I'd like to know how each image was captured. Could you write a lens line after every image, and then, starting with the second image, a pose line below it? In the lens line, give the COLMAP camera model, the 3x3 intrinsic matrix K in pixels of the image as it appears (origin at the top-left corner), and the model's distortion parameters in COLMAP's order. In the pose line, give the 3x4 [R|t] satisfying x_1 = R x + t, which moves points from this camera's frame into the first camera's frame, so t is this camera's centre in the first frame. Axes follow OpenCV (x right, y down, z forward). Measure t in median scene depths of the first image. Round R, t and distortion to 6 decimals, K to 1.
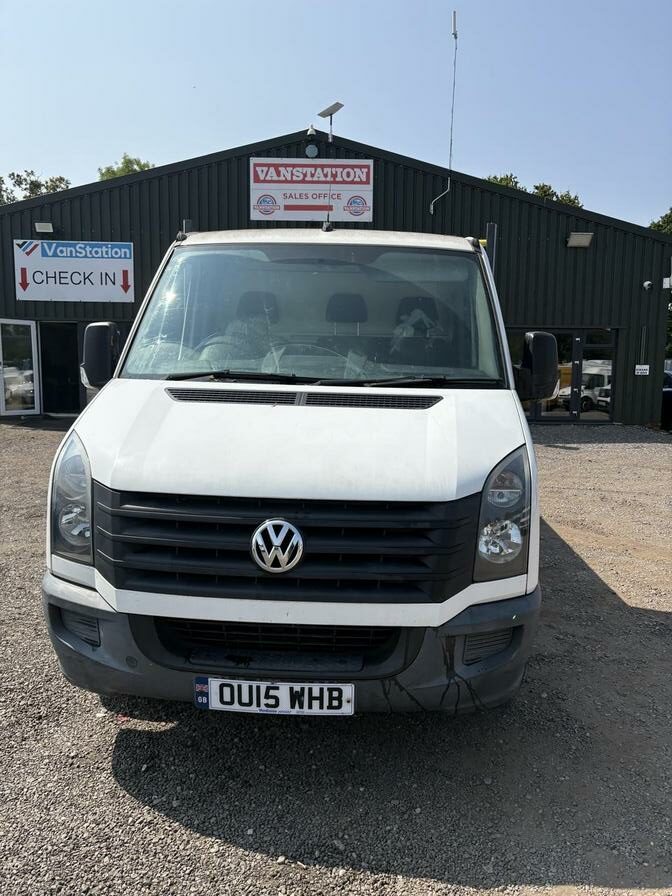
lens RADIAL K [[695.5, 0, 336.0], [0, 695.5, 448.0], [0, 0, 1]] dist [0.012971, -0.002377]
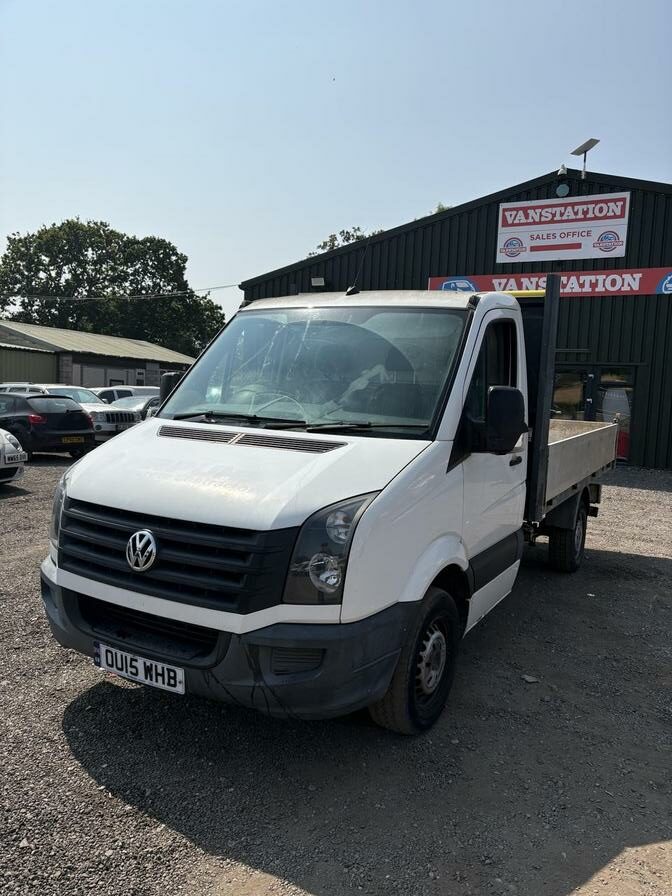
lens RADIAL K [[690.3, 0, 336.0], [0, 690.3, 448.0], [0, 0, 1]] dist [0.022210, 0.001913]
pose [[0.893161, 0.056447, -0.446181, 0.140781], [-0.077841, 0.996522, -0.029749, -0.007010], [0.442950, 0.061302, 0.894448, -0.002271]]
